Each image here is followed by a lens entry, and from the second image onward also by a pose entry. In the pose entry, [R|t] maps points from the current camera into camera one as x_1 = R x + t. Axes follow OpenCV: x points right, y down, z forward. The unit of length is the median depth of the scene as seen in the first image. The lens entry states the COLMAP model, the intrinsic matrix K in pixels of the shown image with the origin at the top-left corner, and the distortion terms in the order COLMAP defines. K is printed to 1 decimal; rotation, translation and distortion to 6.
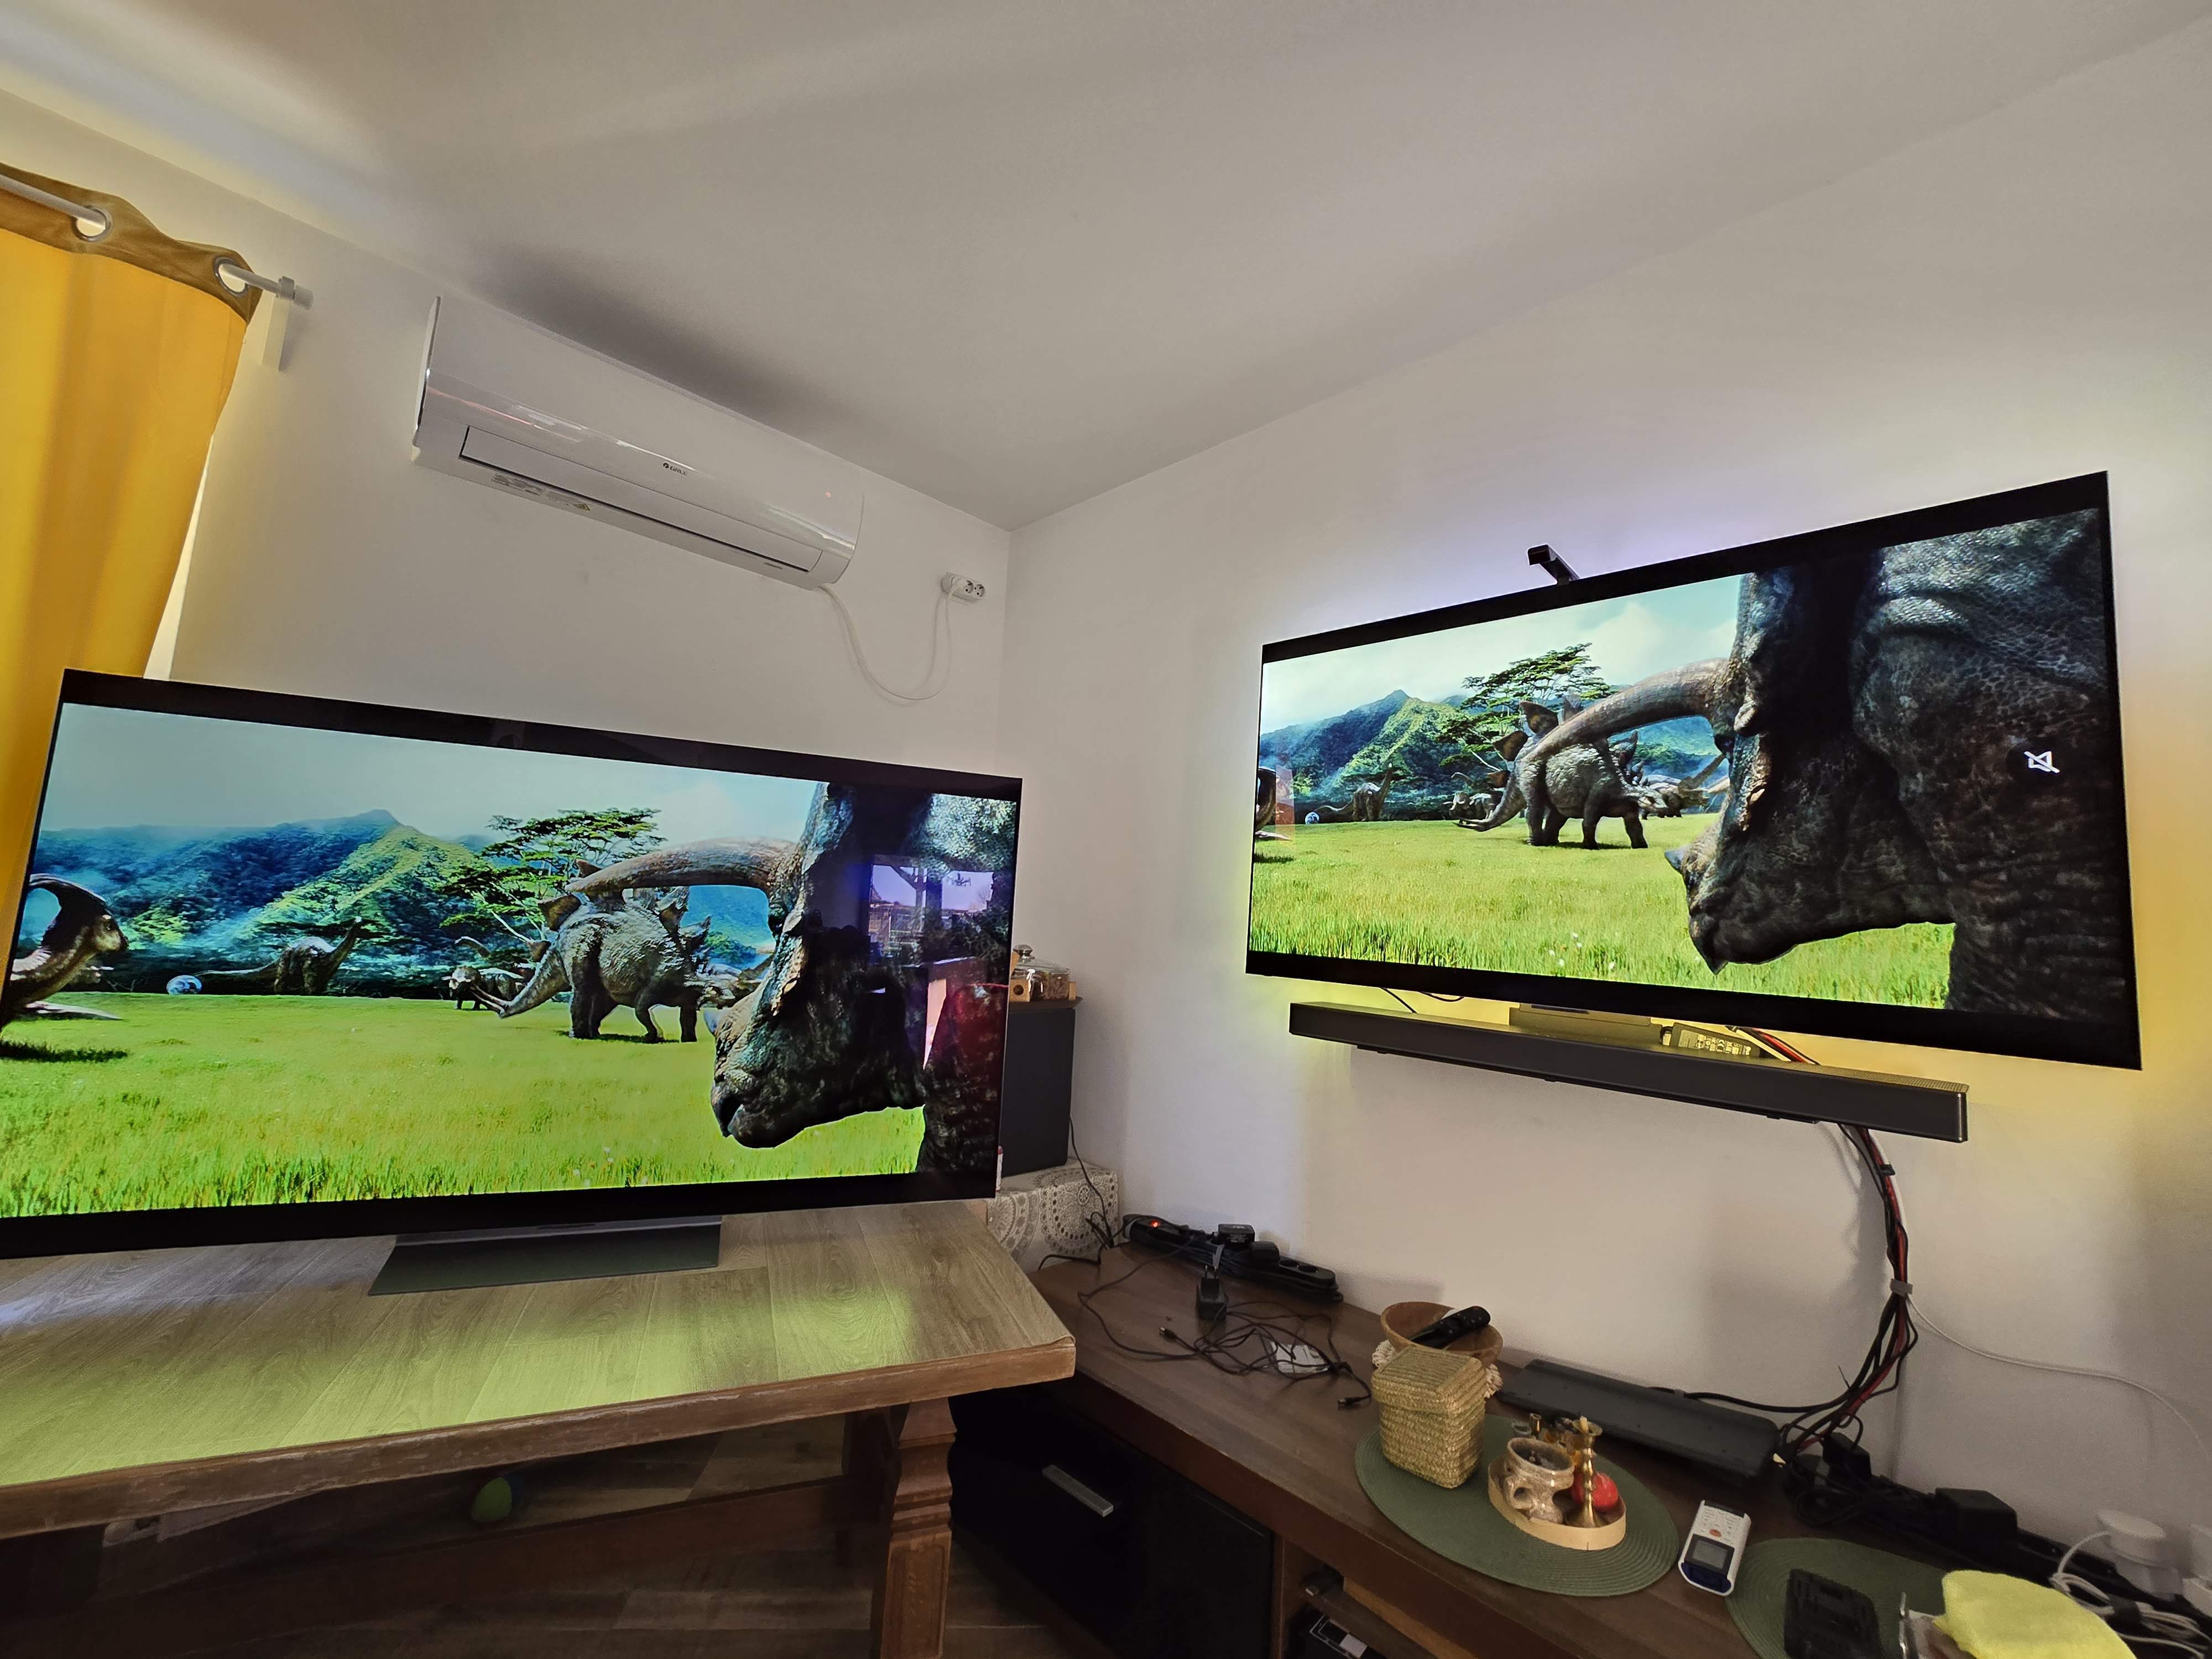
lens RADIAL K [[934.3, 0, 1106.0], [0, 934.3, 829.5], [0, 0, 1]] dist [-0.001486, 0.000838]
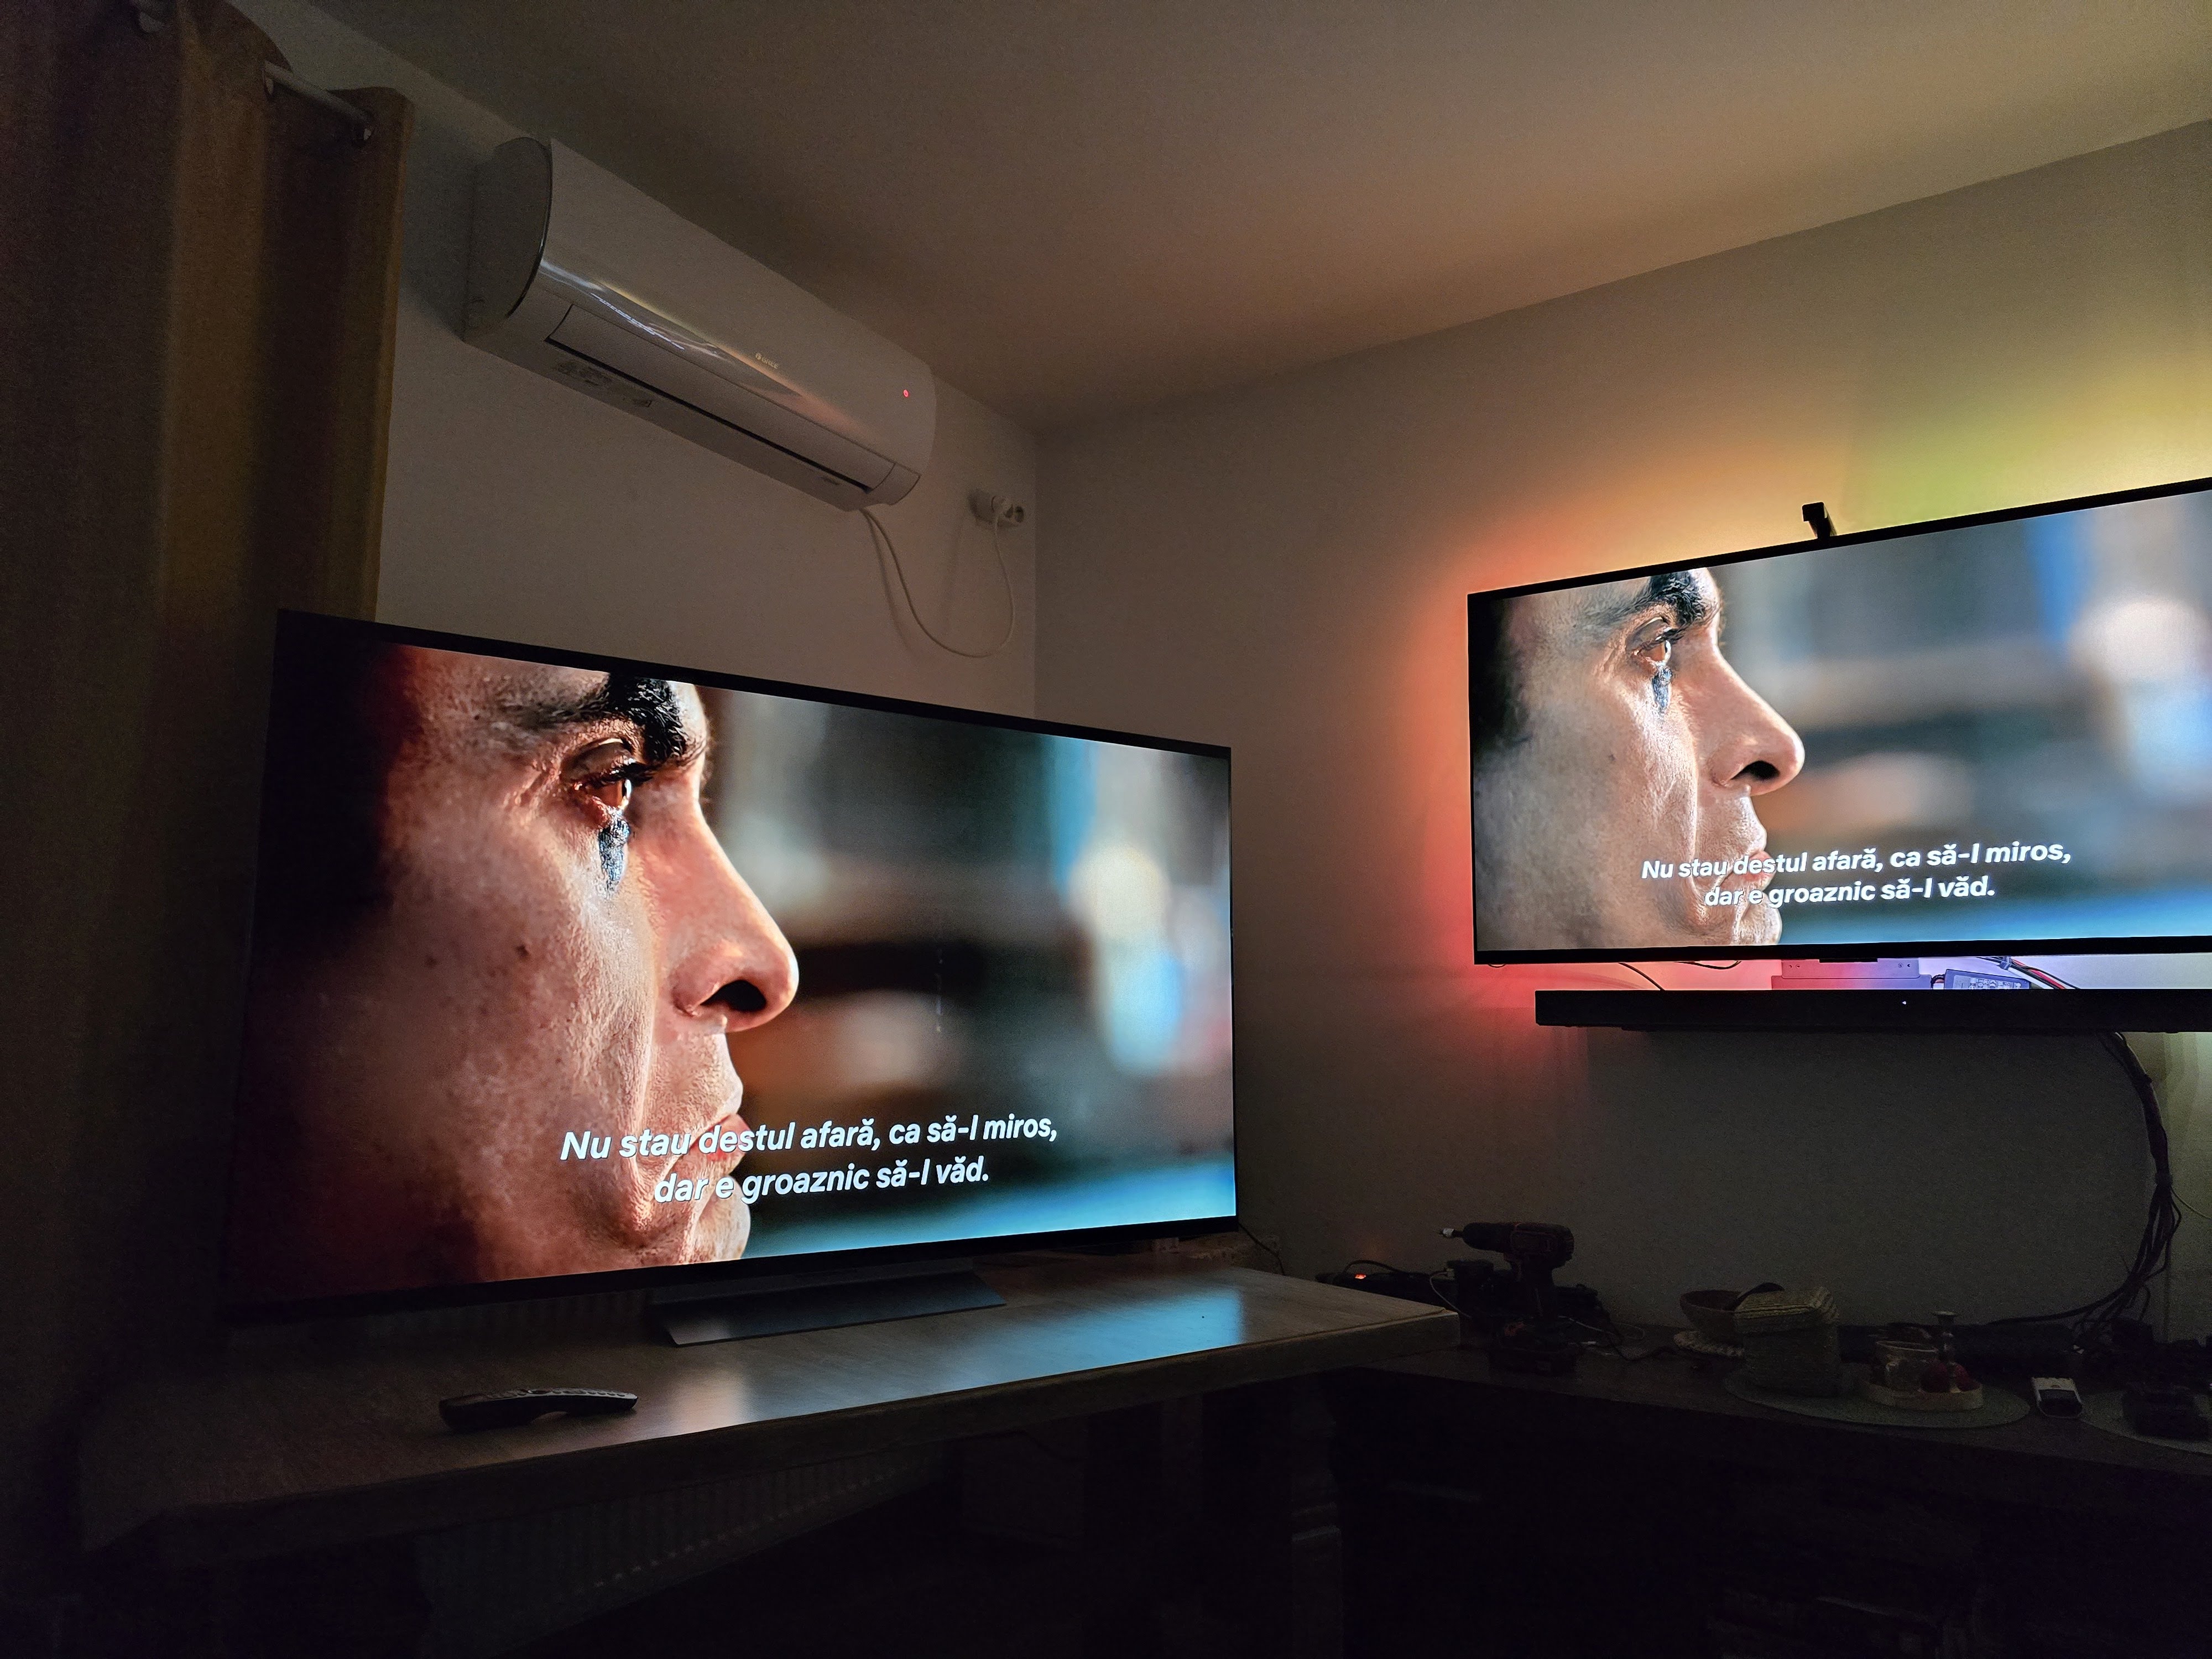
lens RADIAL K [[1520.9, 0, 1142.1], [0, 1520.9, 840.4], [0, 0, 1]] dist [0.054402, -0.050443]
pose [[0.971105, -0.024755, 0.237366, -0.654286], [0.030171, 0.999360, -0.019208, 0.072350], [-0.236739, 0.025815, 0.971230, -0.439810]]
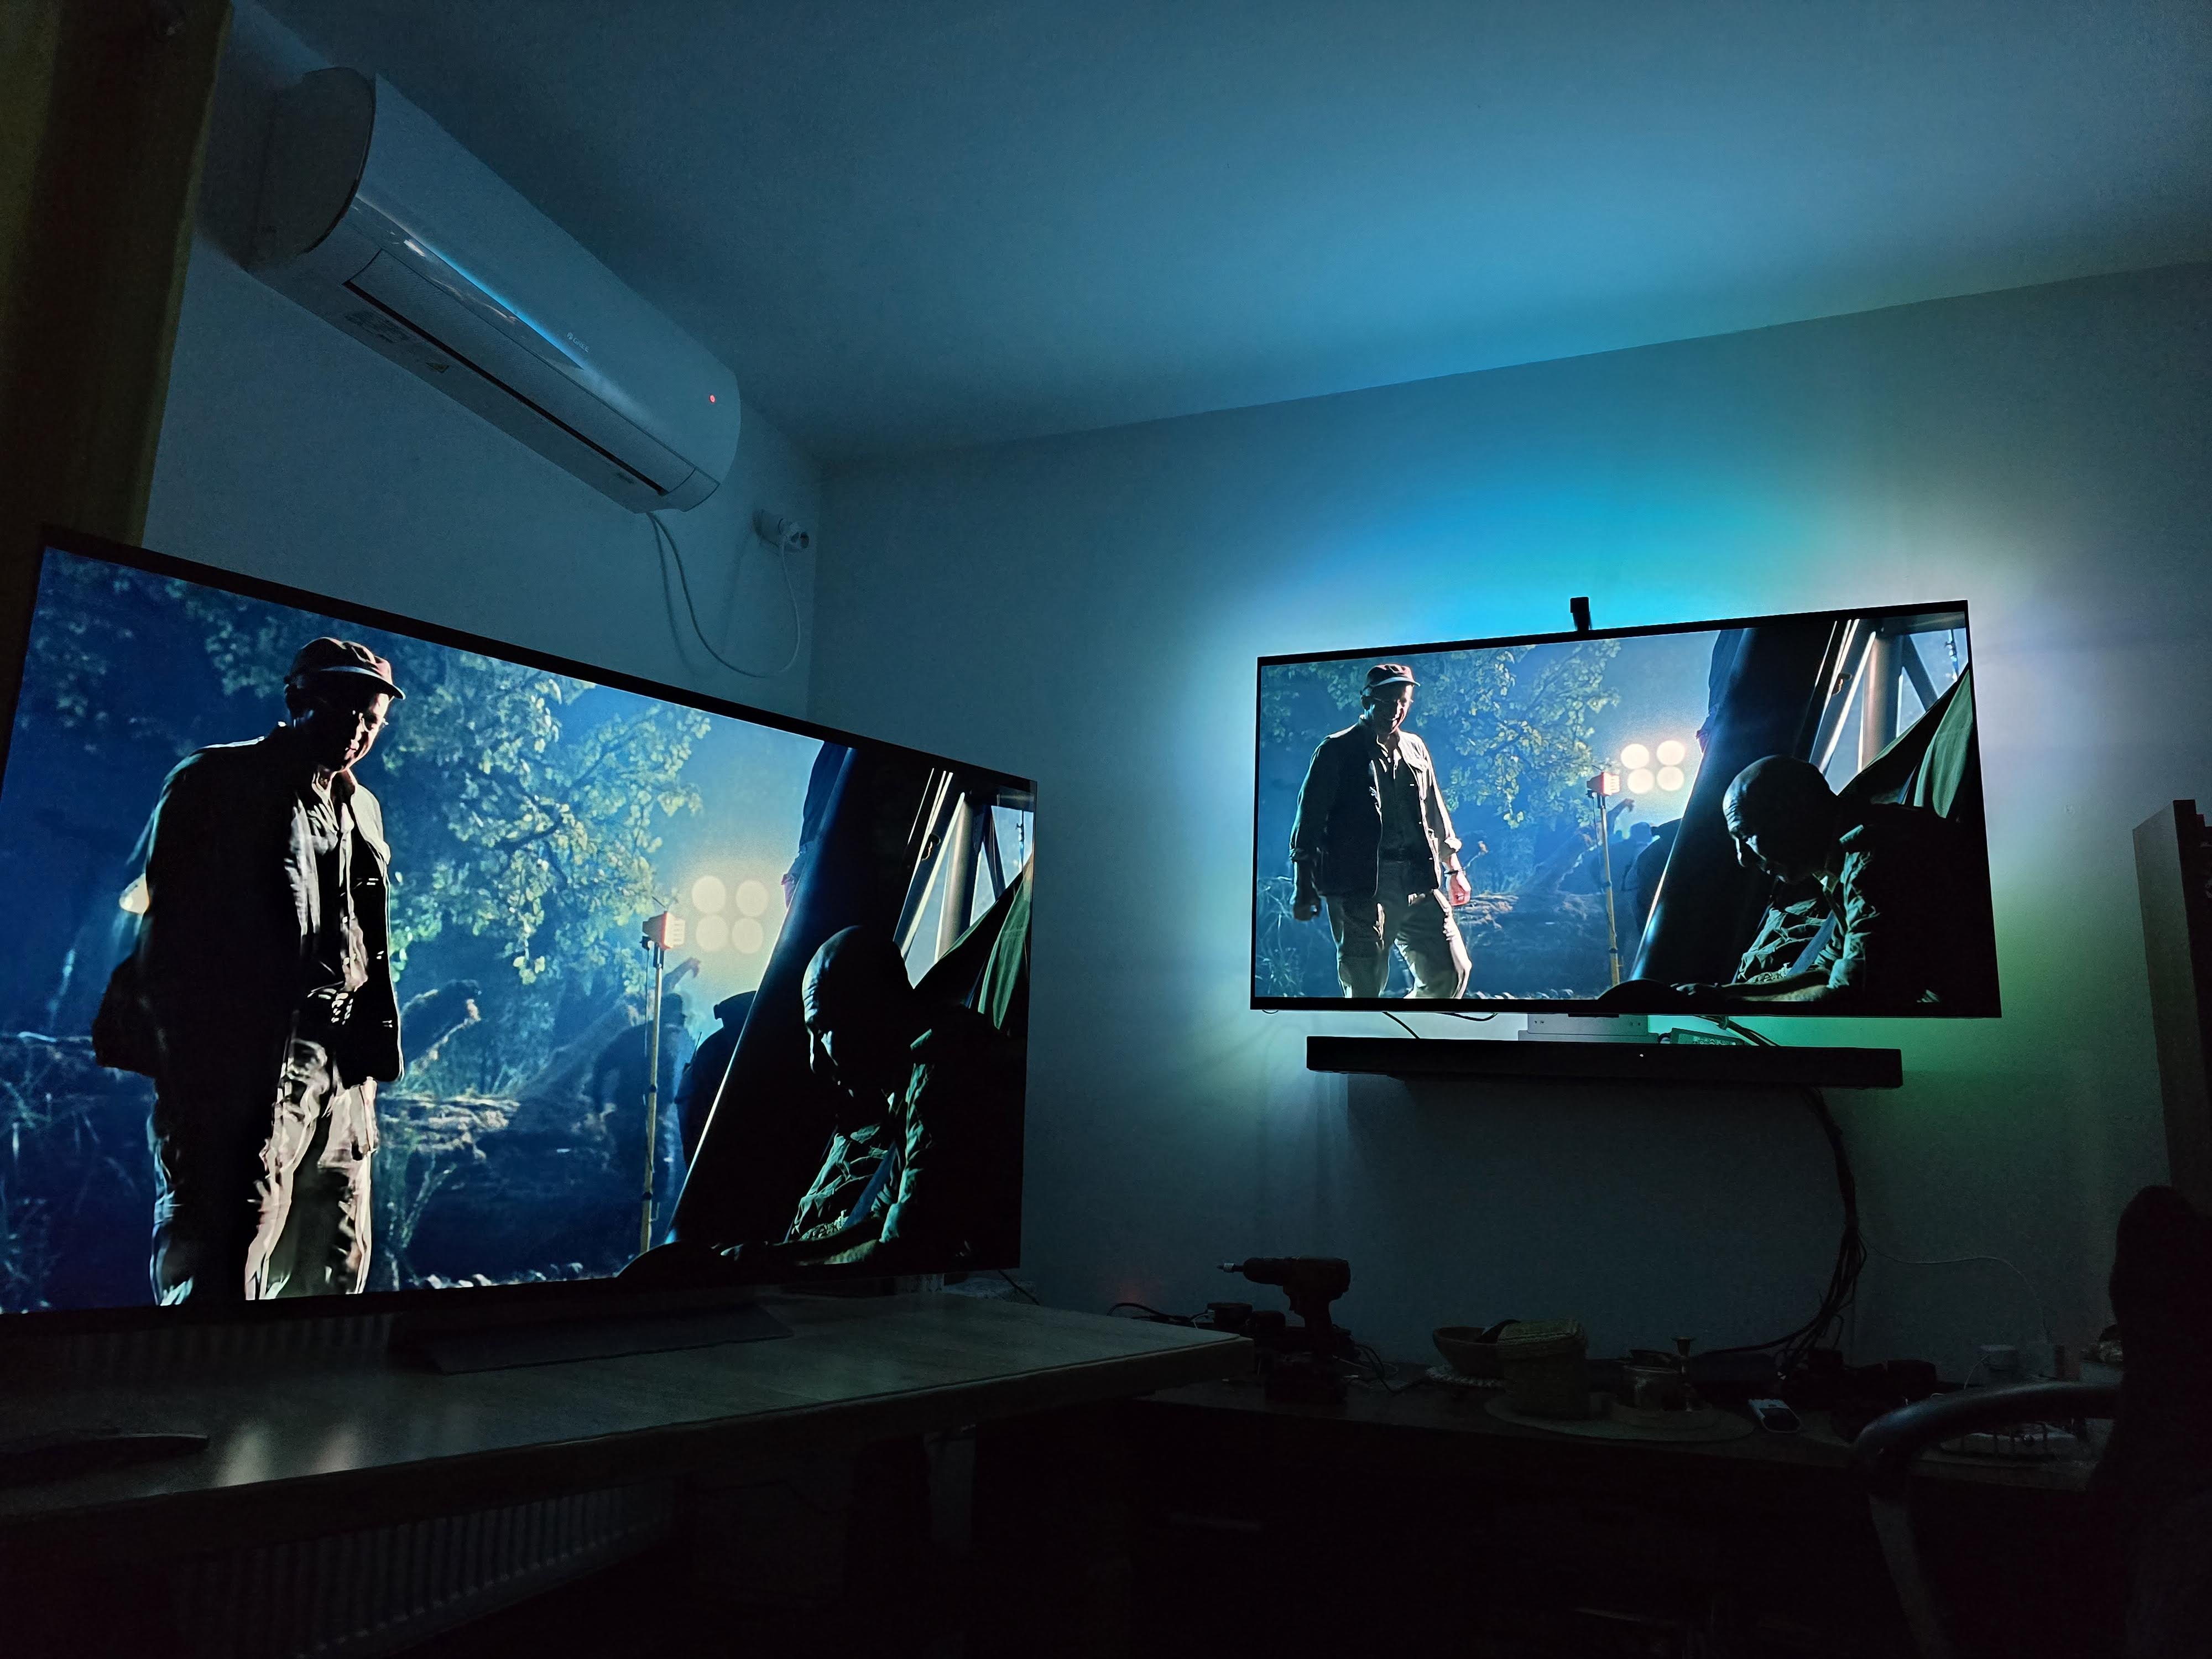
lens RADIAL K [[1520.9, 0, 1142.1], [0, 1520.9, 840.4], [0, 0, 1]] dist [0.054402, -0.050443]
pose [[0.899161, 0.050030, 0.434748, -0.791238], [-0.020068, 0.997112, -0.073241, 0.131431], [-0.437157, 0.057131, 0.897569, -0.394850]]
